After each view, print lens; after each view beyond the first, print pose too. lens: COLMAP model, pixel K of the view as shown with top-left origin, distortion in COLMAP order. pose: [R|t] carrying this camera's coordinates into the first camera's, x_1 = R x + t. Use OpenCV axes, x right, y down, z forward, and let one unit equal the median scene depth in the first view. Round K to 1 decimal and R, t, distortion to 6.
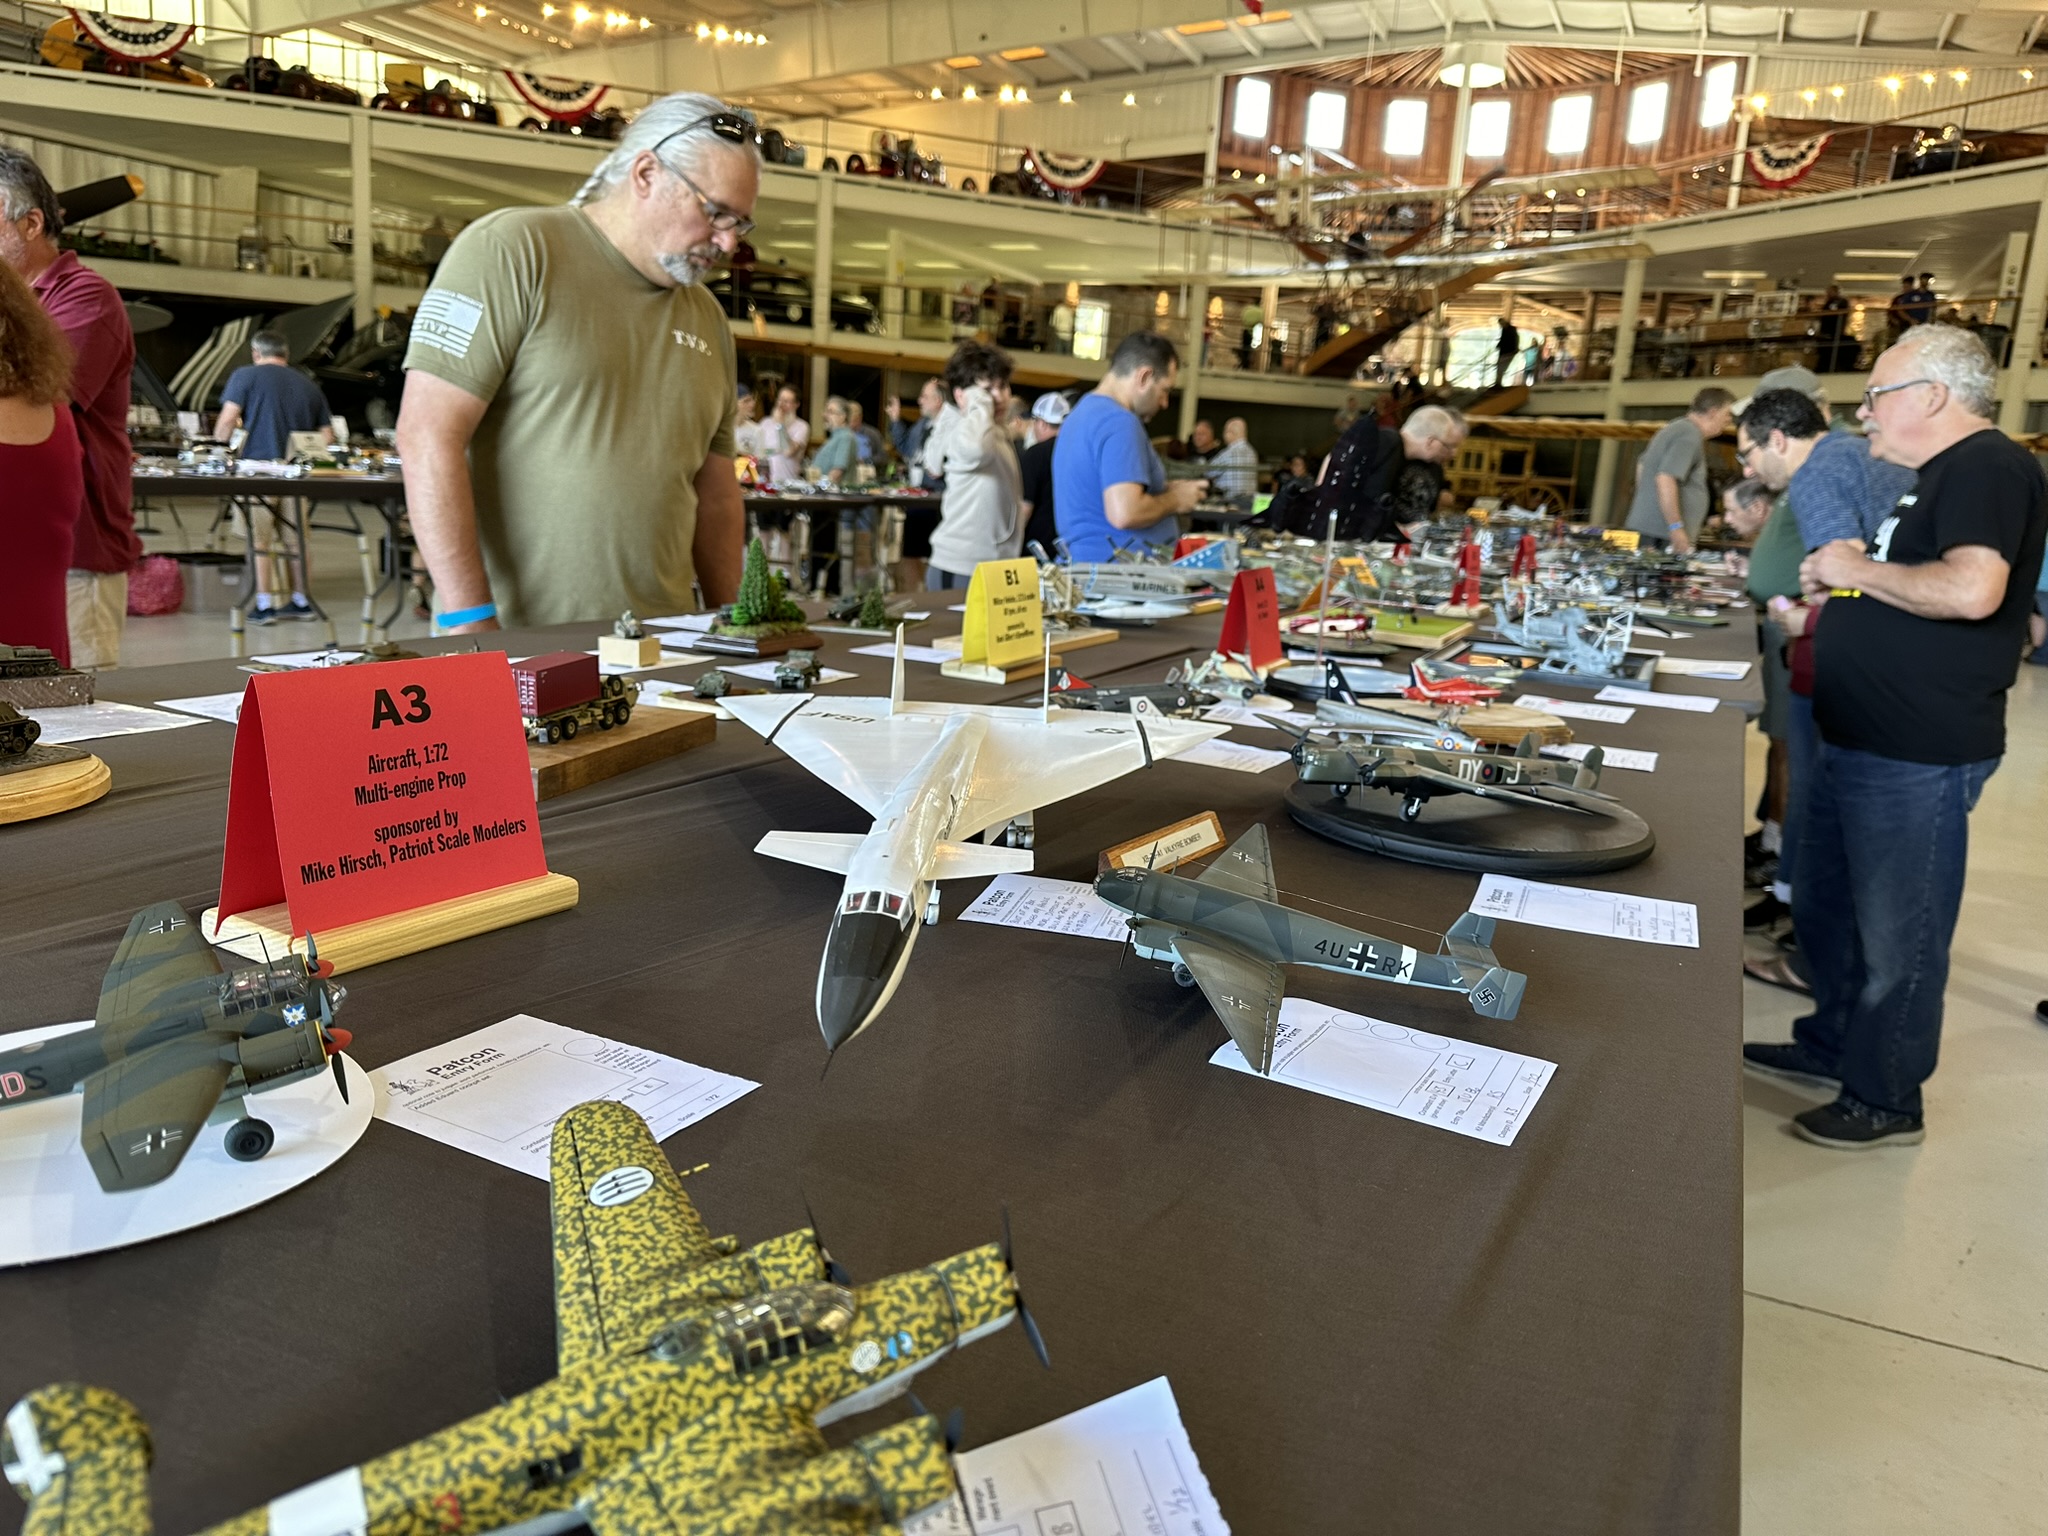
lens RADIAL K [[1540.3, 0, 1041.6], [0, 1540.3, 777.8], [0, 0, 1]] dist [0.057305, -0.044116]
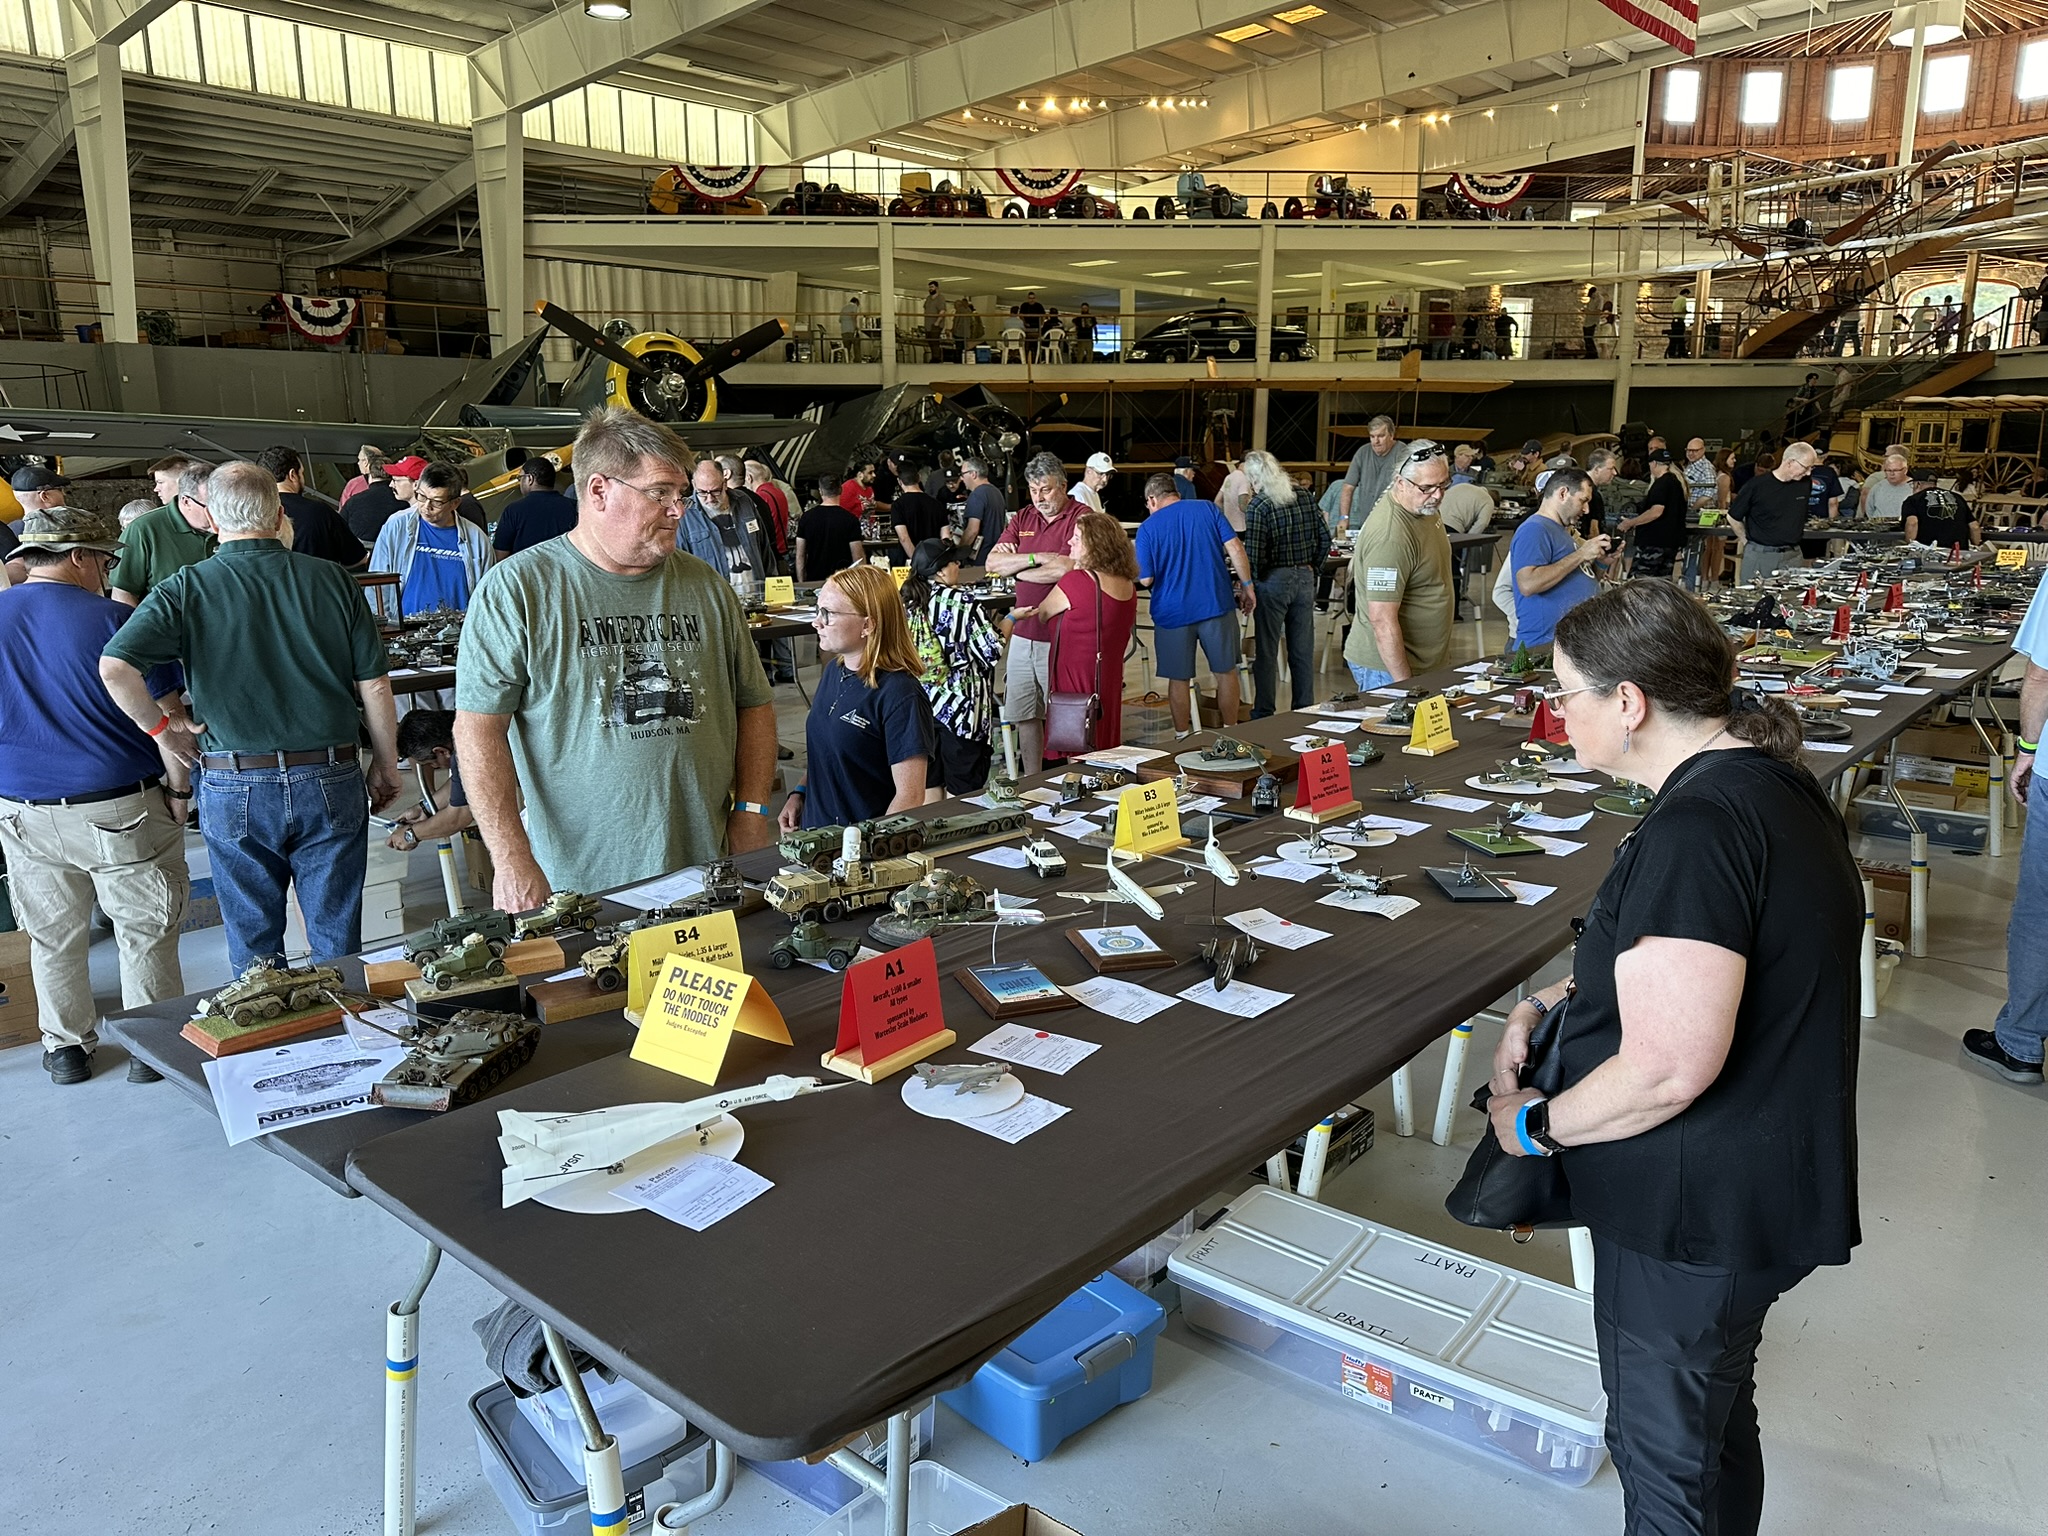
lens RADIAL K [[1540.3, 0, 1041.6], [0, 1540.3, 777.8], [0, 0, 1]] dist [0.057305, -0.044116]
pose [[0.966846, -0.015886, -0.254864, -0.018040], [0.016552, 0.999863, 0.000468, 0.004016], [0.254822, -0.004670, 0.966977, -0.105626]]
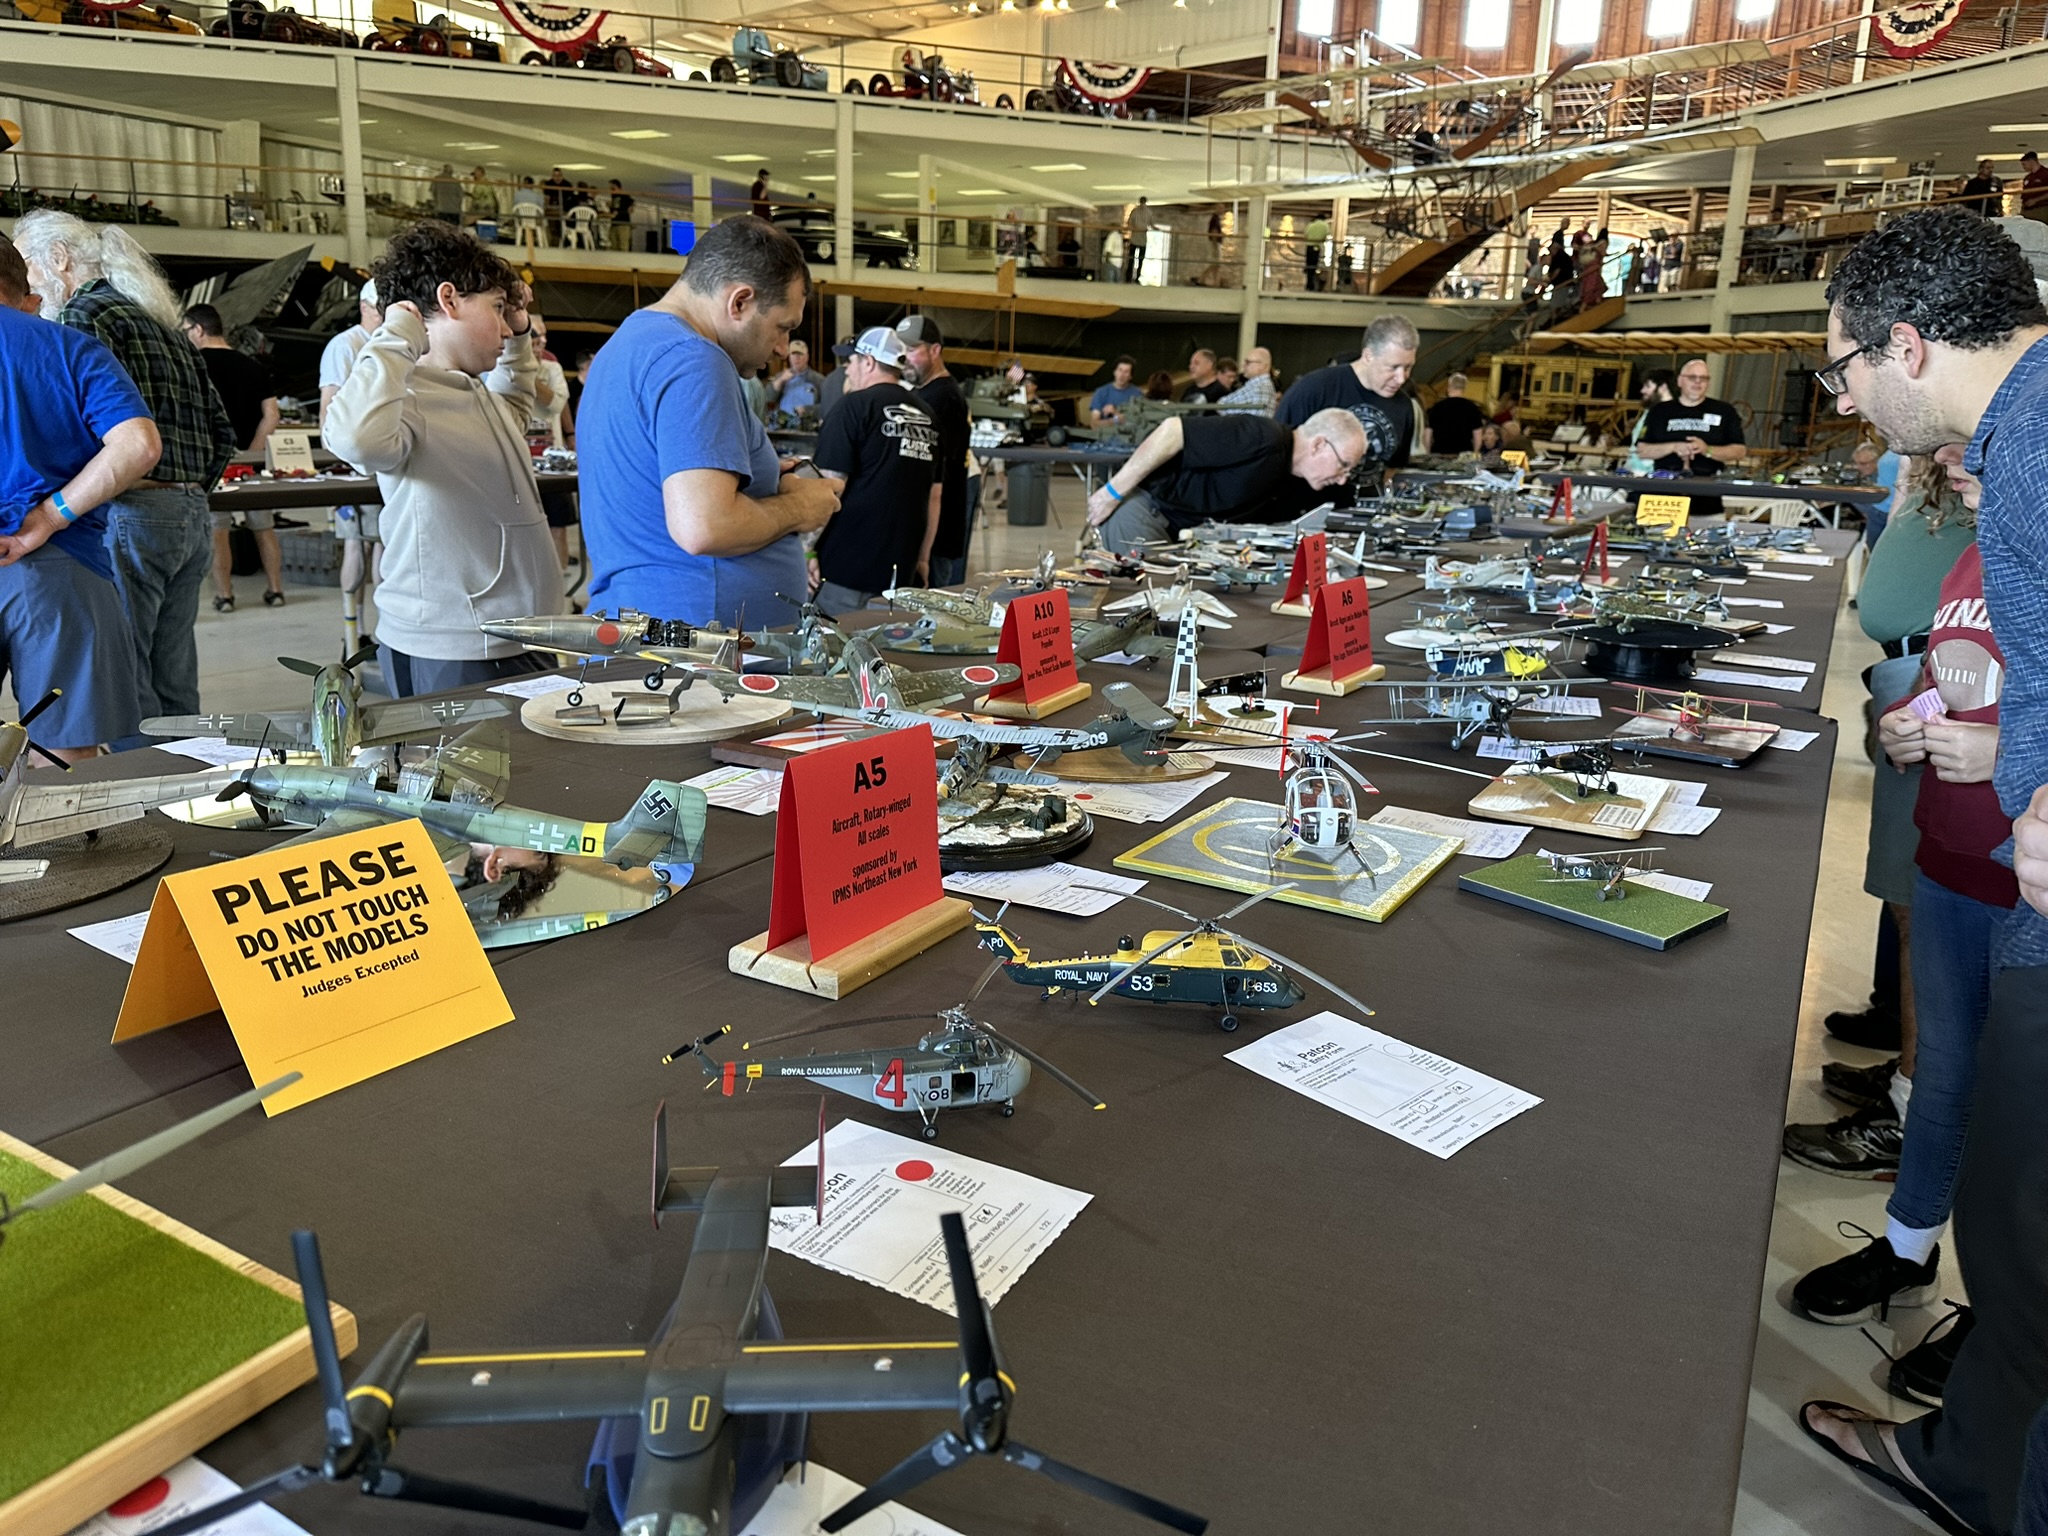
lens RADIAL K [[1543.9, 0, 1024.0], [0, 1543.9, 768.0], [0, 0, 1]] dist [0.043010, -0.029828]
pose [[0.997039, -0.016081, -0.075192, 0.030102], [0.018610, 0.999280, 0.033063, -0.015305], [0.074607, -0.034365, 0.996621, 0.063152]]
